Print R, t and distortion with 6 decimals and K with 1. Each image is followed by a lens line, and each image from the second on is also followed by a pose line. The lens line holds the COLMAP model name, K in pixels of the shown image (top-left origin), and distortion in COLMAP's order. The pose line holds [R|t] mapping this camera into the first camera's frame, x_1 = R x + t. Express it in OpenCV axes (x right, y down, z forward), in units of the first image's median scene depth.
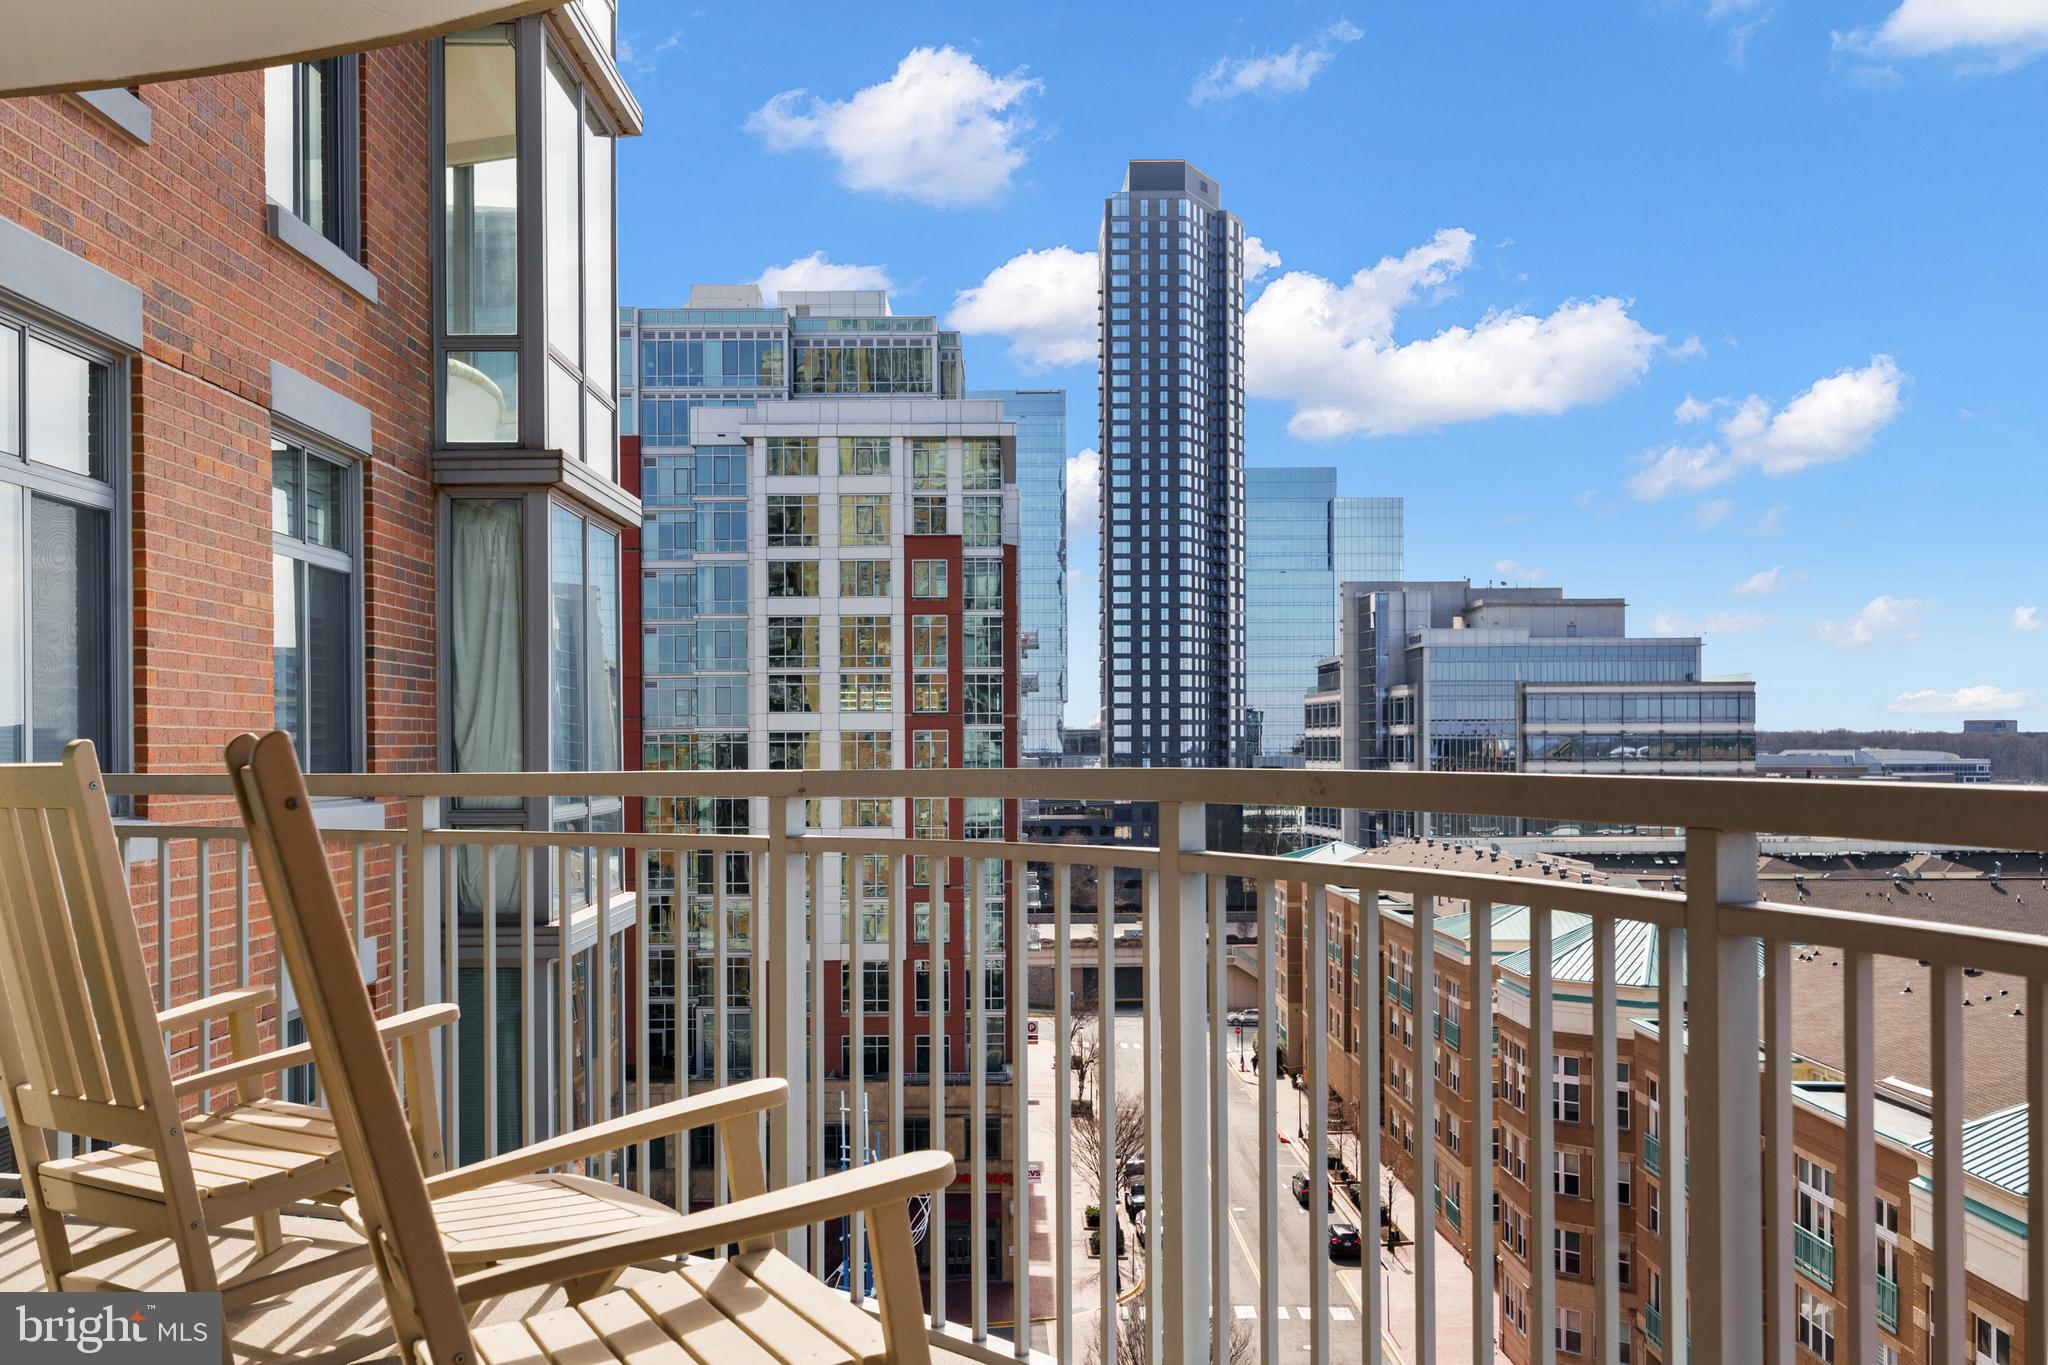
lens RADIAL K [[2044.6, 0, 1073.8], [0, 2044.6, 751.7], [0, 0, 1]] dist [0.006191, 0.000000]
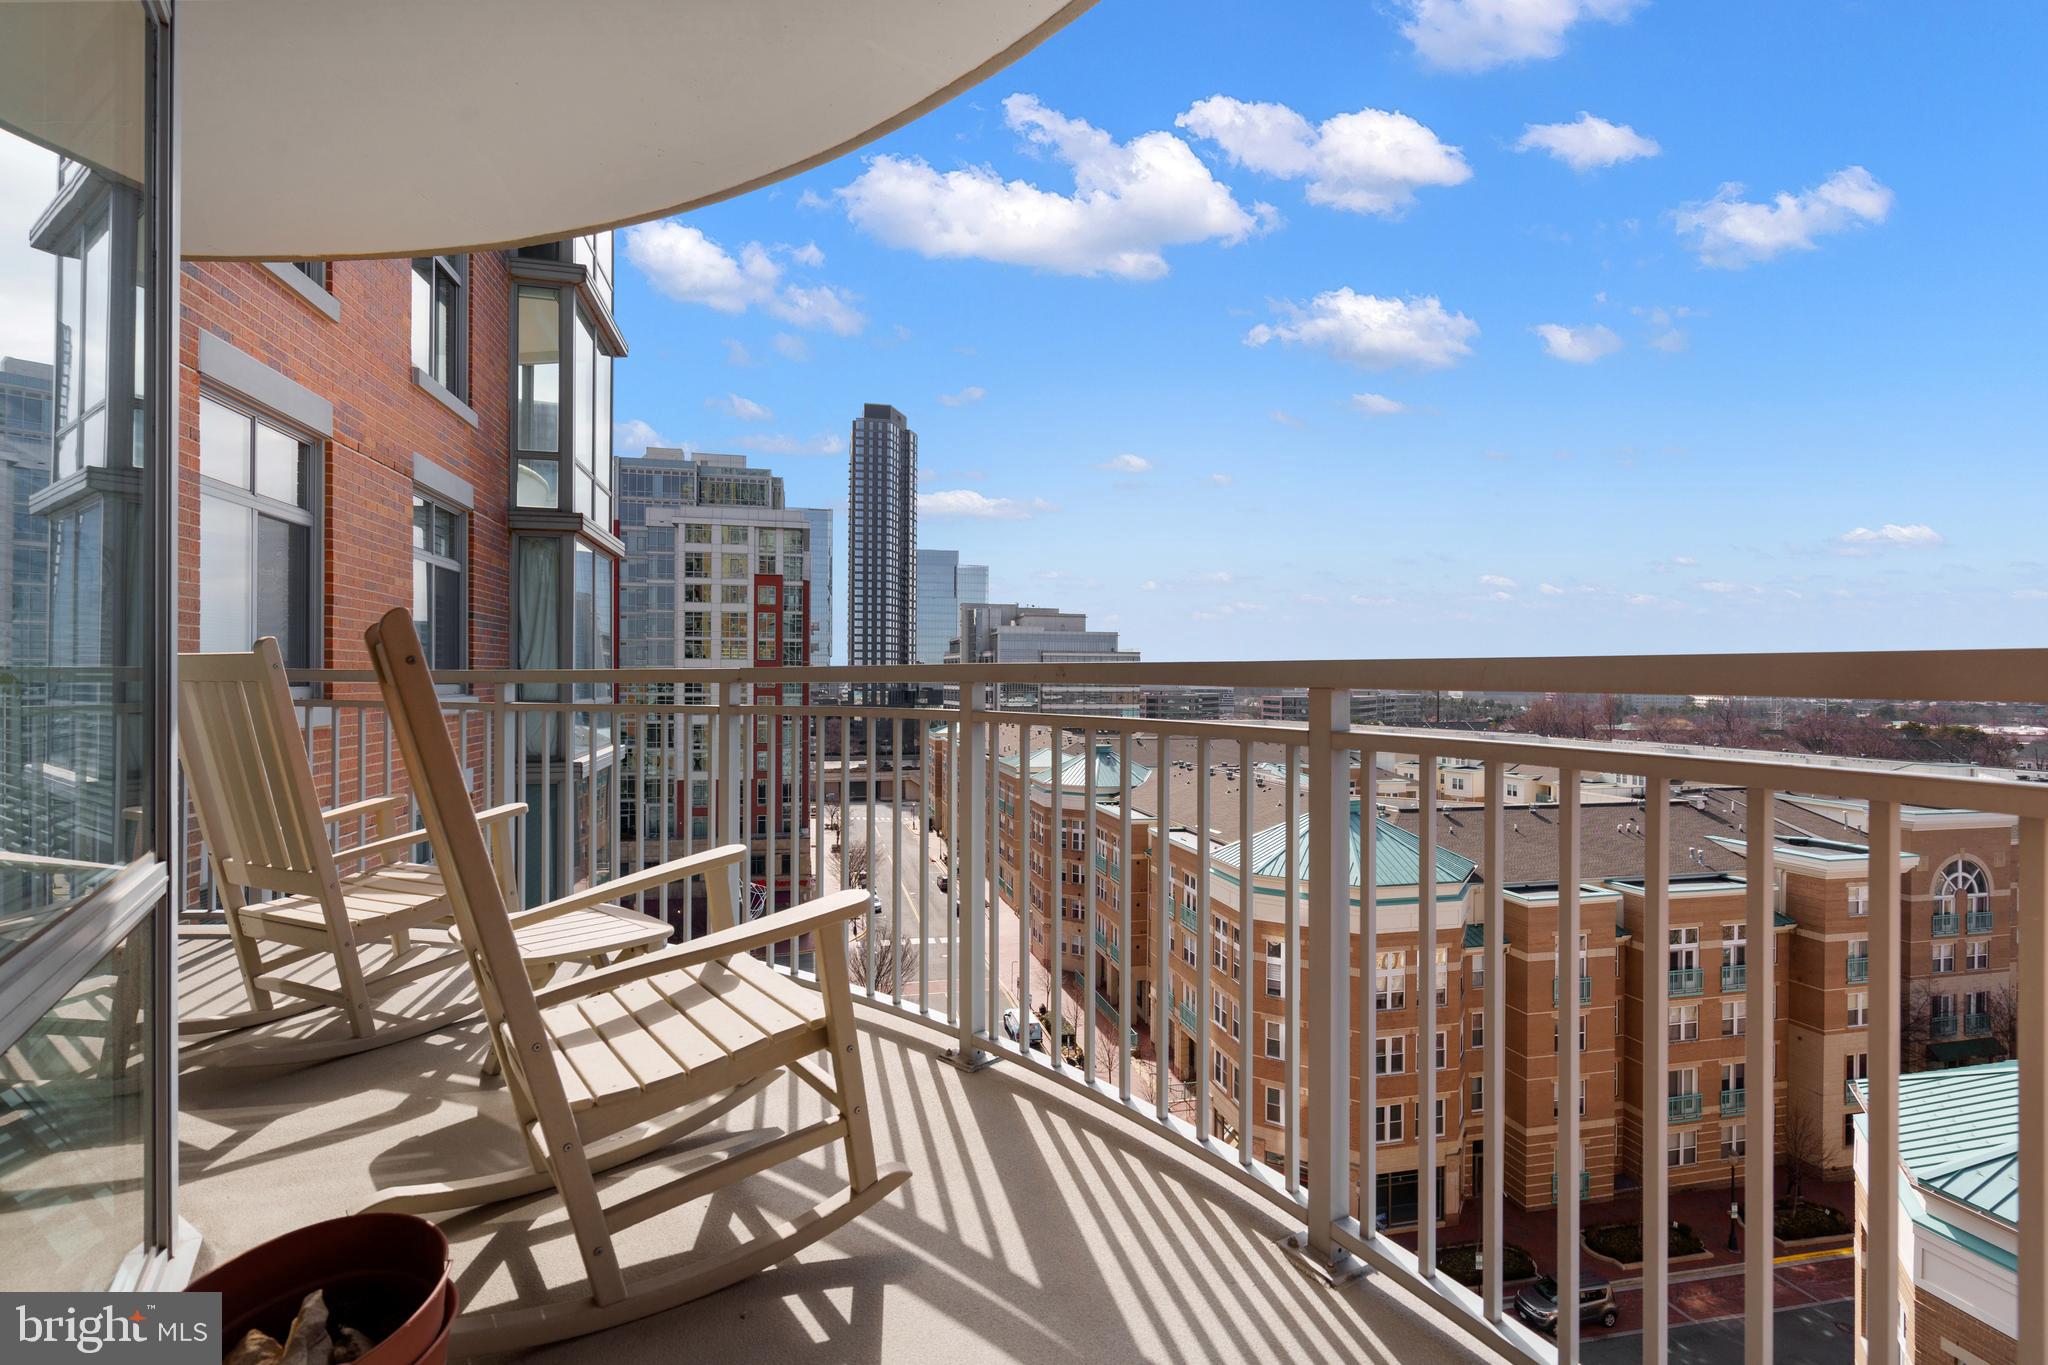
lens RADIAL K [[933.0, 0, 1024.7], [0, 933.0, 678.3], [0, 0, 1]] dist [-0.003273, 0.002277]
pose [[0.978896, 0.009773, 0.204128, -0.020058], [-0.008847, 0.999946, -0.005446, 0.007472], [-0.204170, 0.003525, 0.978929, 0.057507]]
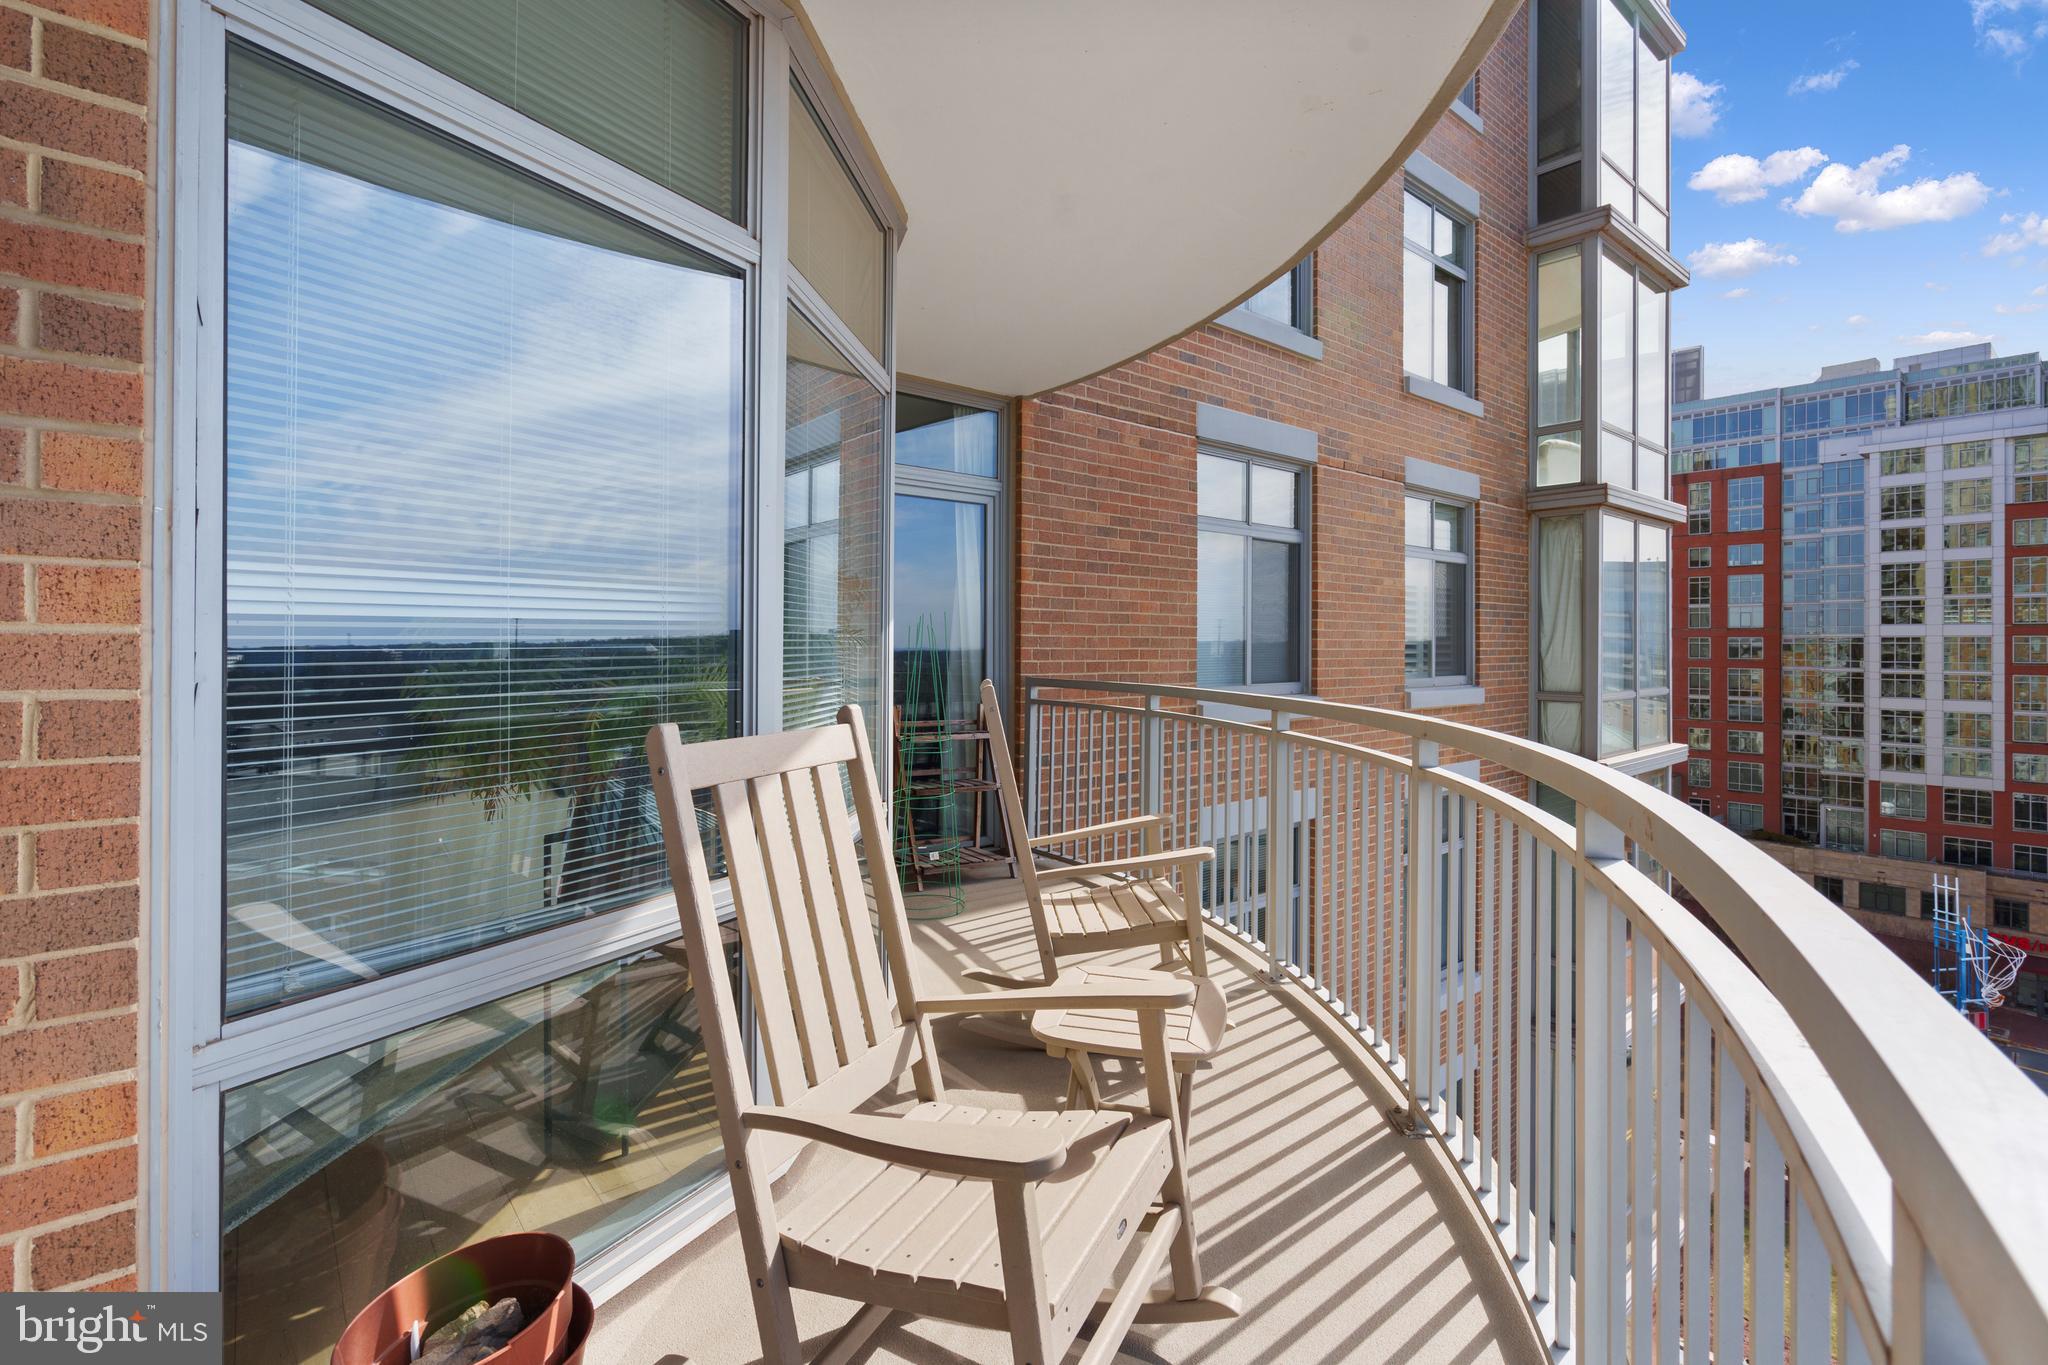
lens RADIAL K [[933.0, 0, 1071.0], [0, 933.0, 629.0], [0, 0, 1]] dist [-0.003273, 0.002277]
pose [[0.622554, 0.001873, -0.782575, 0.073698], [-0.009737, 0.999938, -0.005353, -0.016468], [0.782517, 0.010952, 0.622533, 0.157858]]
